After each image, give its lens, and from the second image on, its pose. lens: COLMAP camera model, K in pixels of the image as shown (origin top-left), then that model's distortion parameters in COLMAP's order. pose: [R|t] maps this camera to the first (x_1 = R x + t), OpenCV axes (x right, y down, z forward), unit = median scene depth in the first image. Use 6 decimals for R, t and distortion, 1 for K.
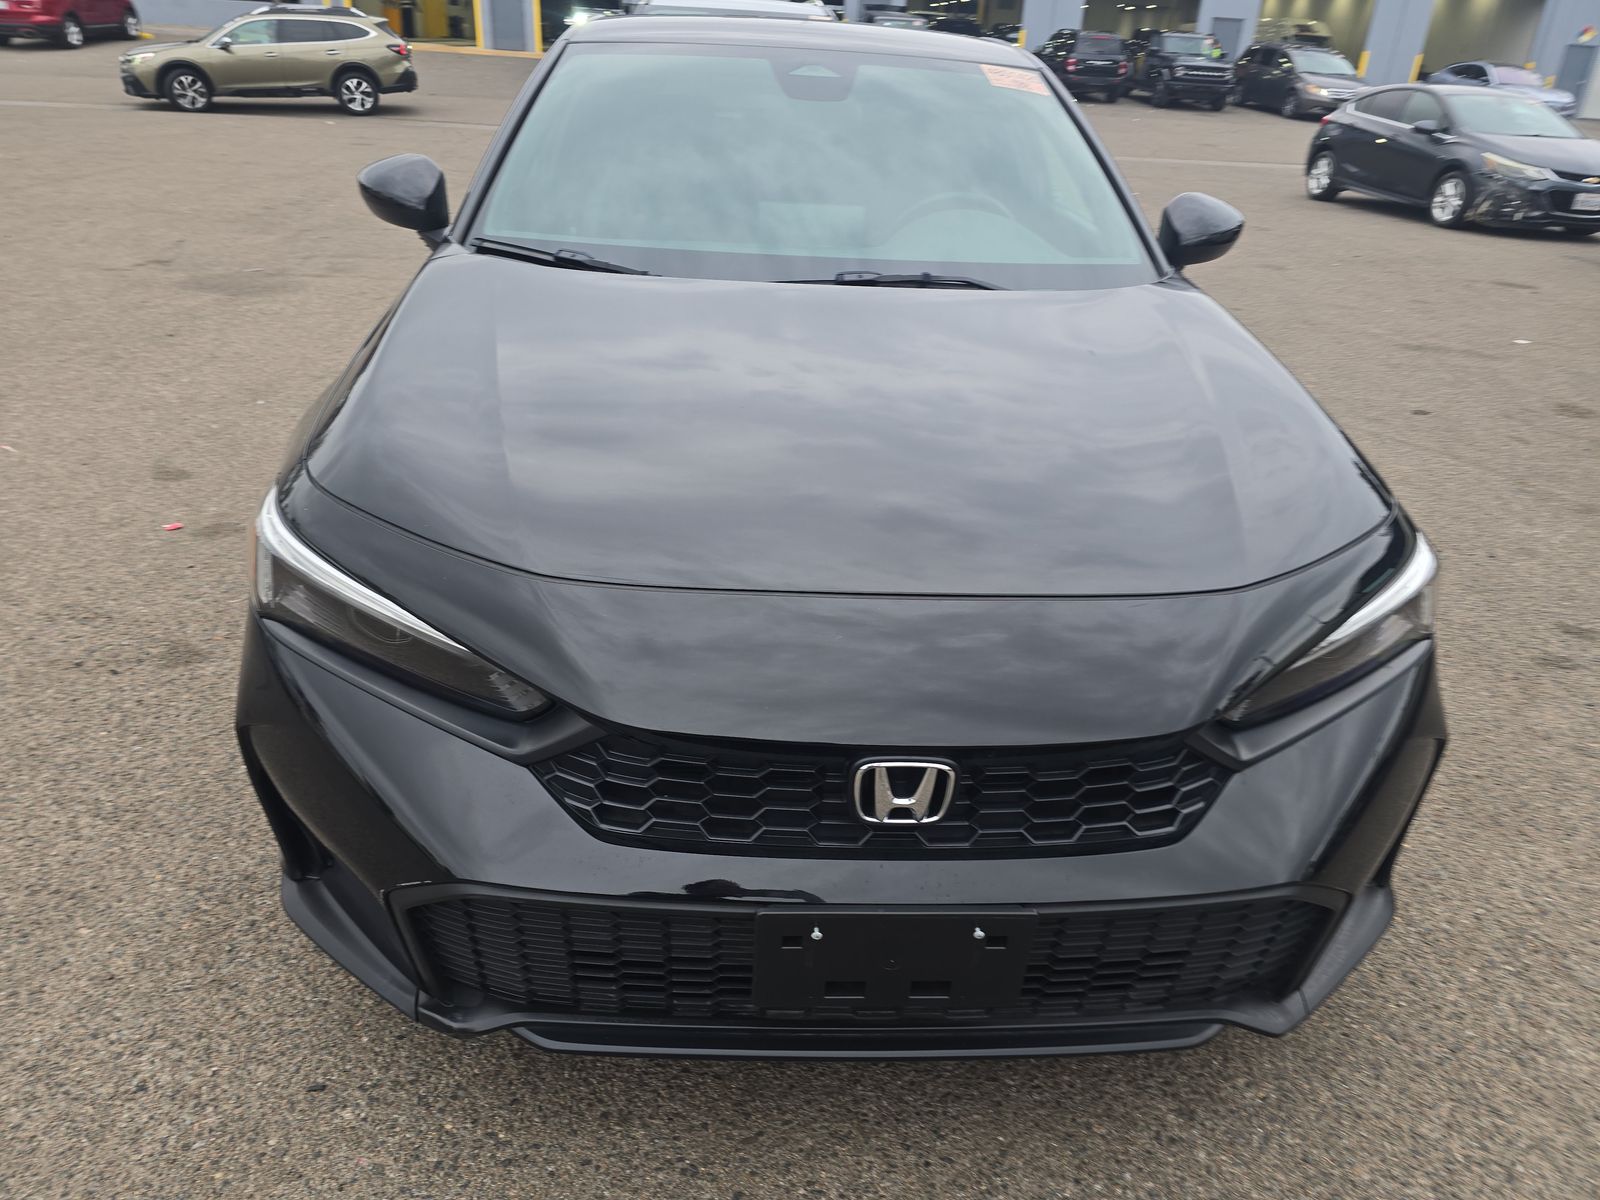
lens RADIAL K [[1084.7, 0, 800.0], [0, 1084.7, 600.0], [0, 0, 1]] dist [0.066193, -0.063941]
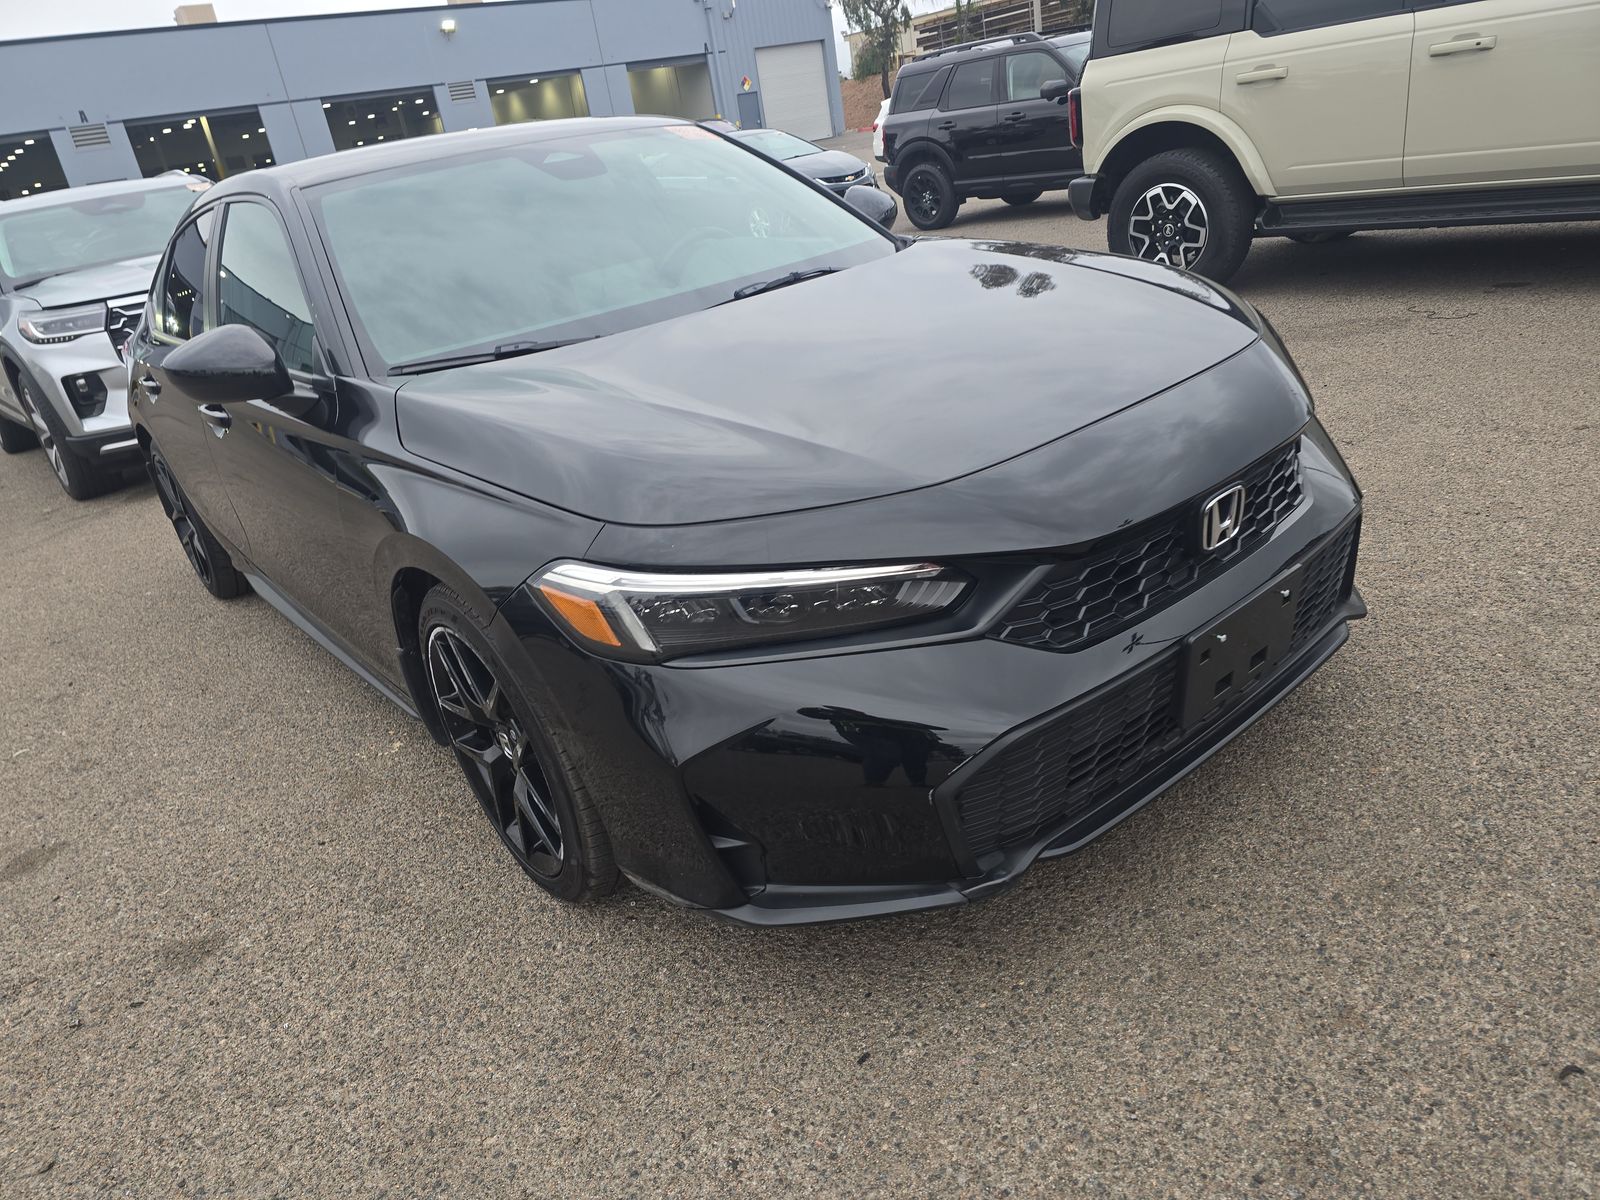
lens RADIAL K [[1084.7, 0, 800.0], [0, 1084.7, 600.0], [0, 0, 1]] dist [0.066193, -0.063941]
pose [[0.778427, -0.402965, 0.481322, -0.818193], [0.446421, 0.894421, 0.026830, -0.007337], [-0.441316, 0.193987, 0.876133, 0.018027]]
